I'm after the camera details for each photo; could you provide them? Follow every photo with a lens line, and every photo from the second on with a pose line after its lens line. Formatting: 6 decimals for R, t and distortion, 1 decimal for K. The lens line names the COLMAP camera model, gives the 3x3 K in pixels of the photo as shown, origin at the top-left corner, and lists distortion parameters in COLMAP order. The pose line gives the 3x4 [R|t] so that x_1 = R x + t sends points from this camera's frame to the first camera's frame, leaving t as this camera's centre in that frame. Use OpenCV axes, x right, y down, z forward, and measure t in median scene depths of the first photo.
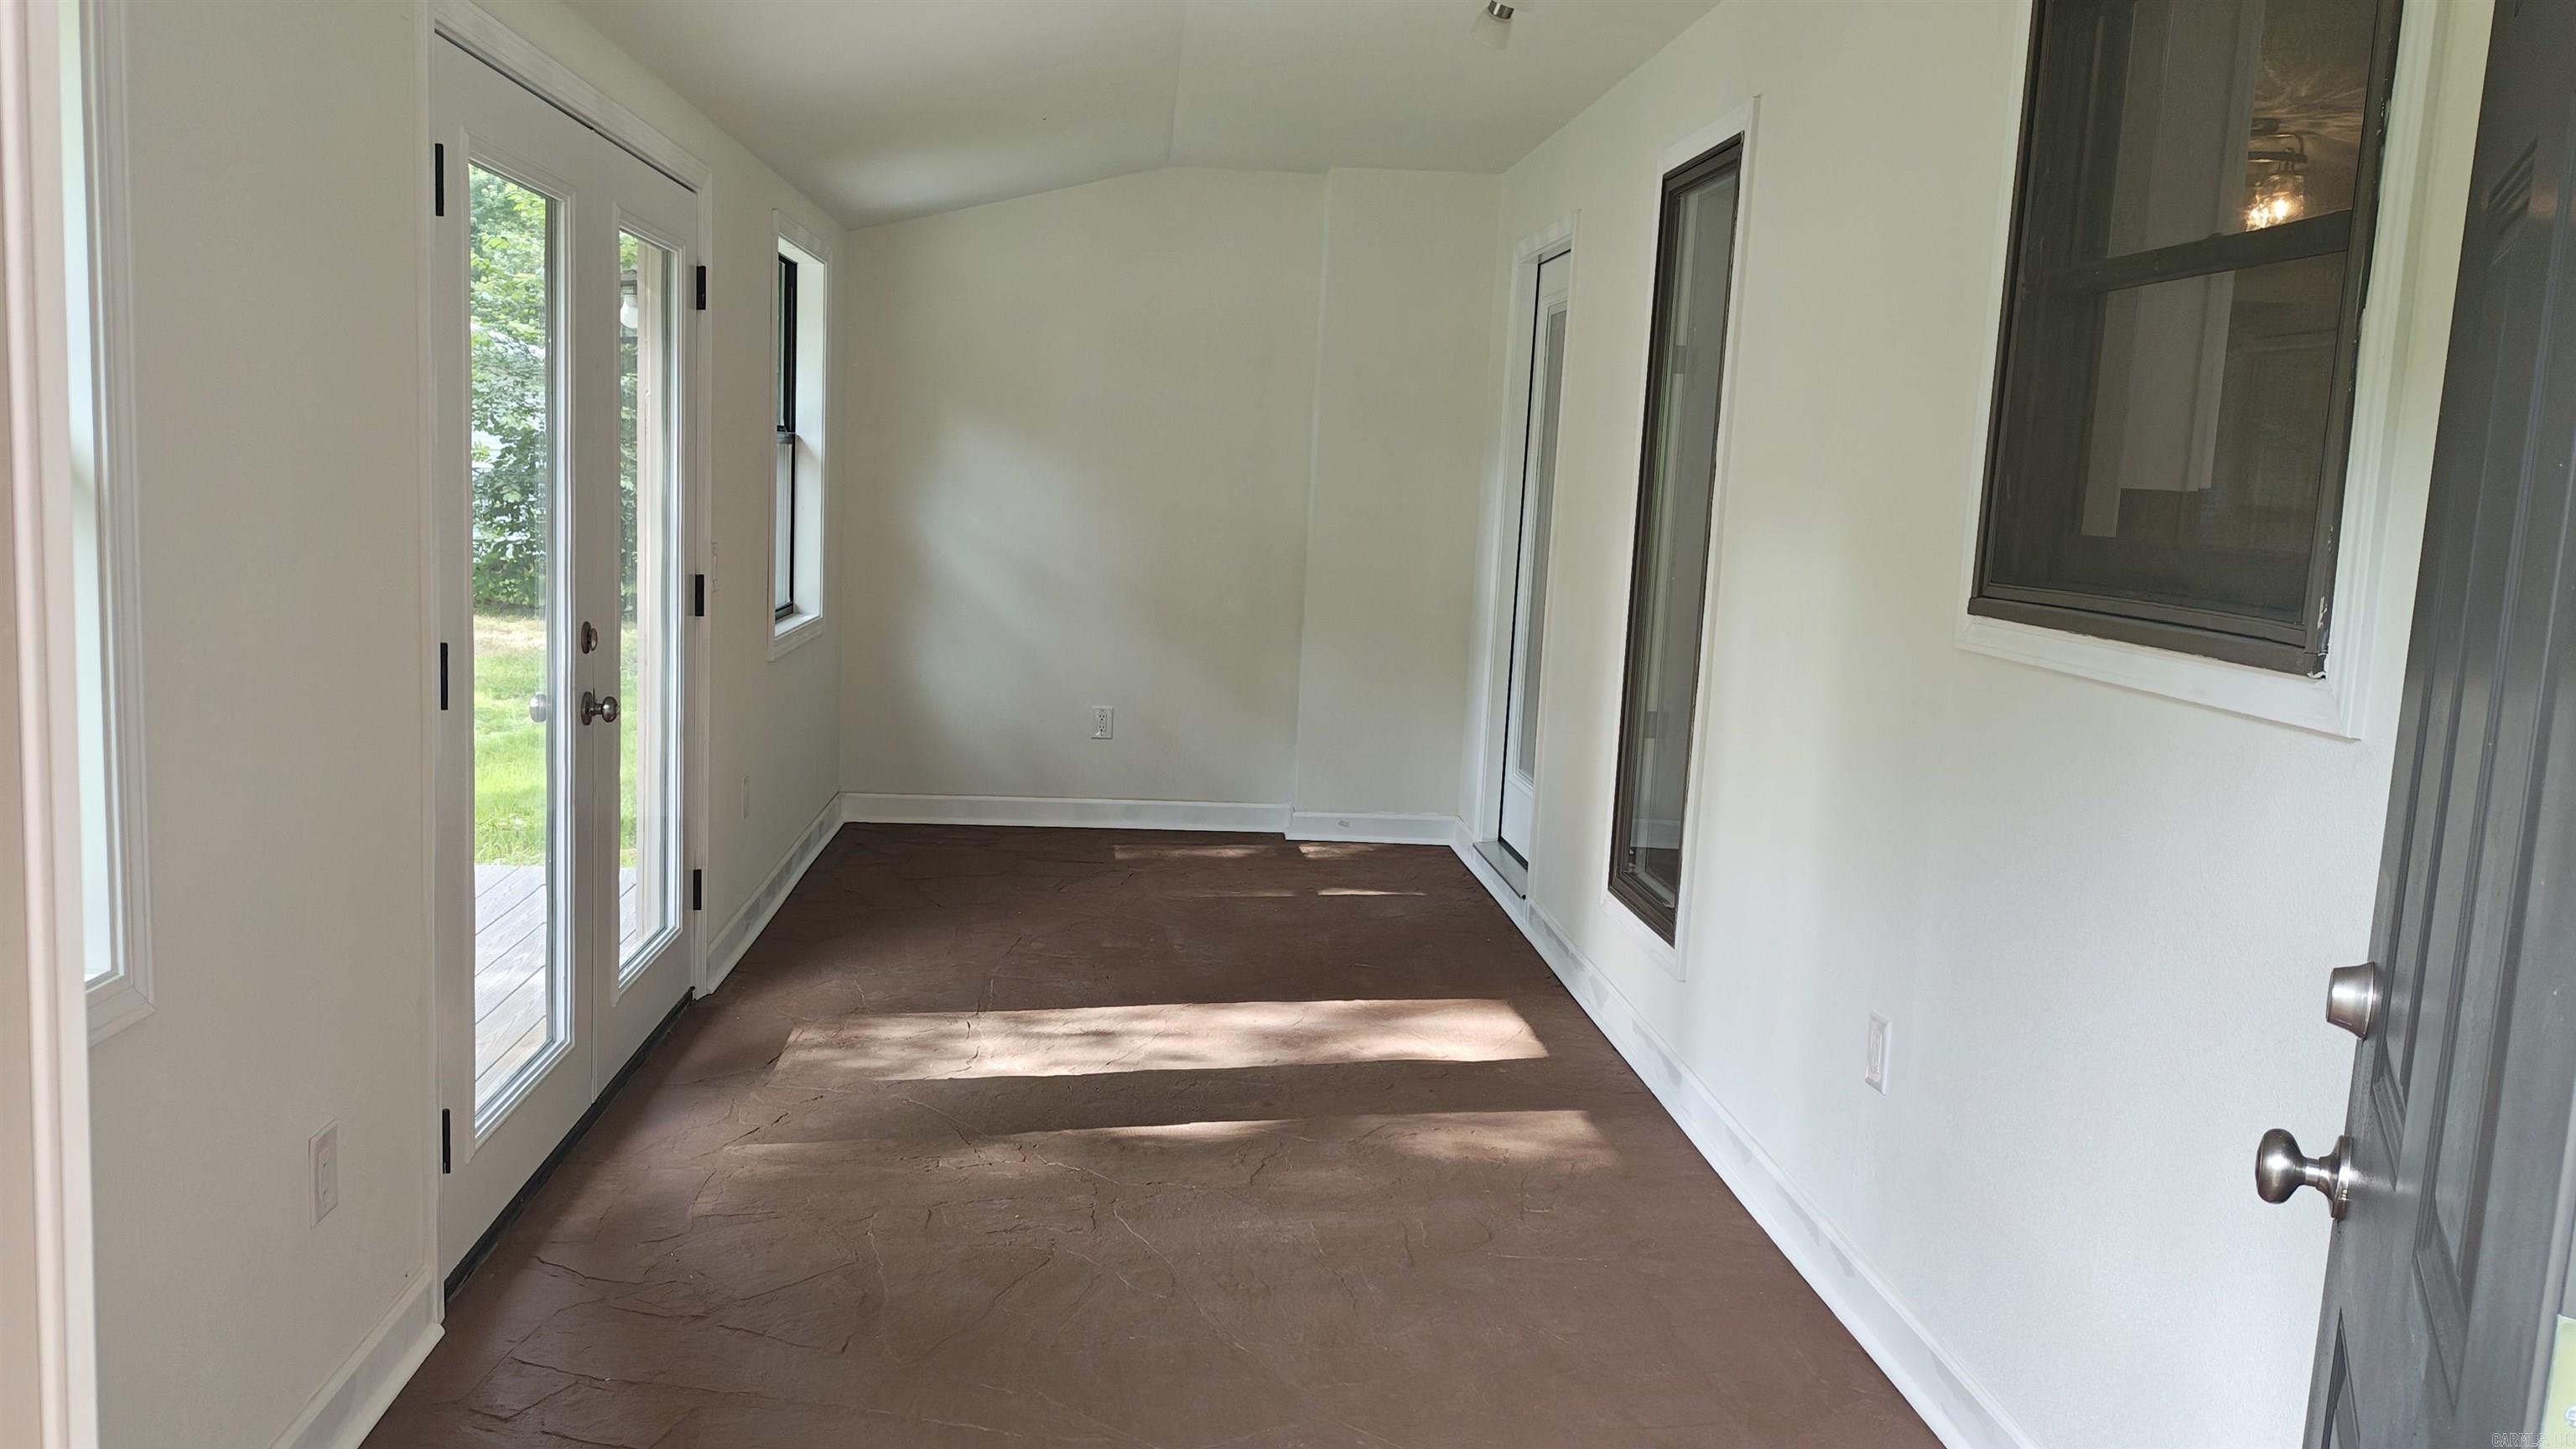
lens RADIAL K [[1894.5, 0, 1288.0], [0, 1894.5, 724.5], [0, 0, 1]] dist [0.067729, -0.075063]
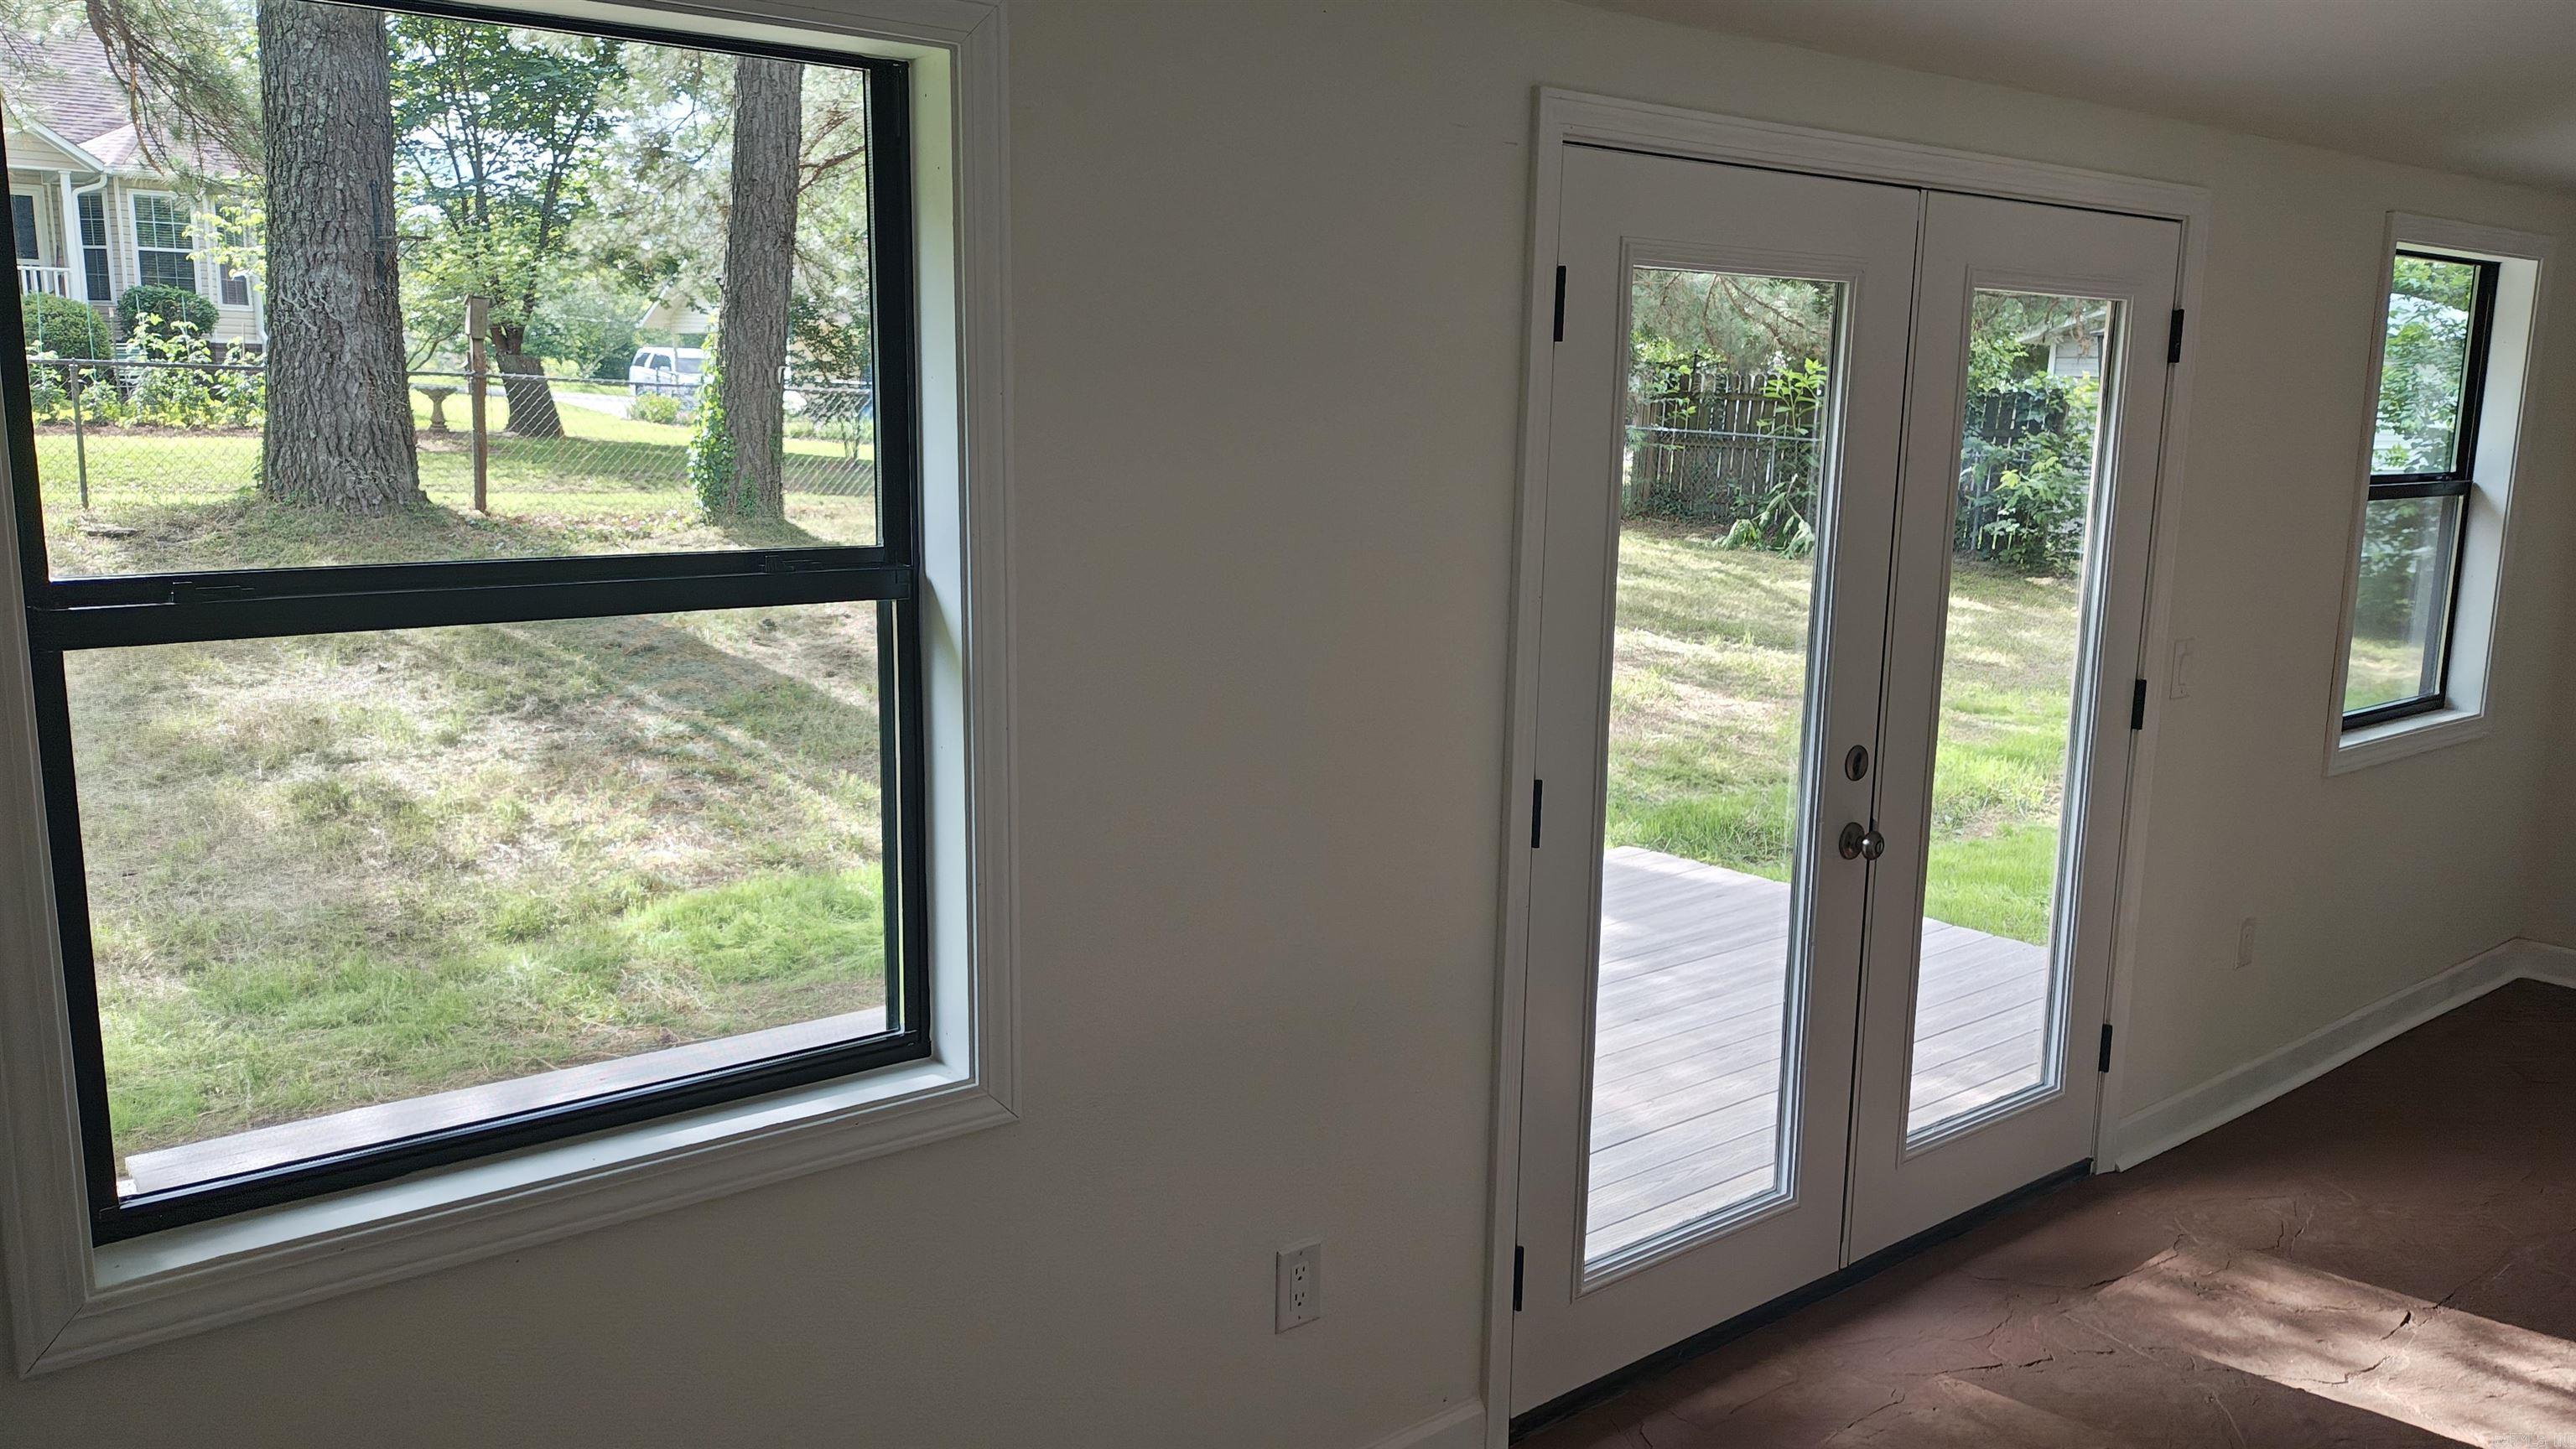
lens RADIAL K [[1894.5, 0, 1288.0], [0, 1894.5, 724.5], [0, 0, 1]] dist [0.067729, -0.075063]
pose [[0.562182, 0.096231, -0.821396, 0.183031], [-0.091340, 0.994356, 0.053979, -0.073464], [0.821954, 0.044680, 0.567799, 0.218298]]
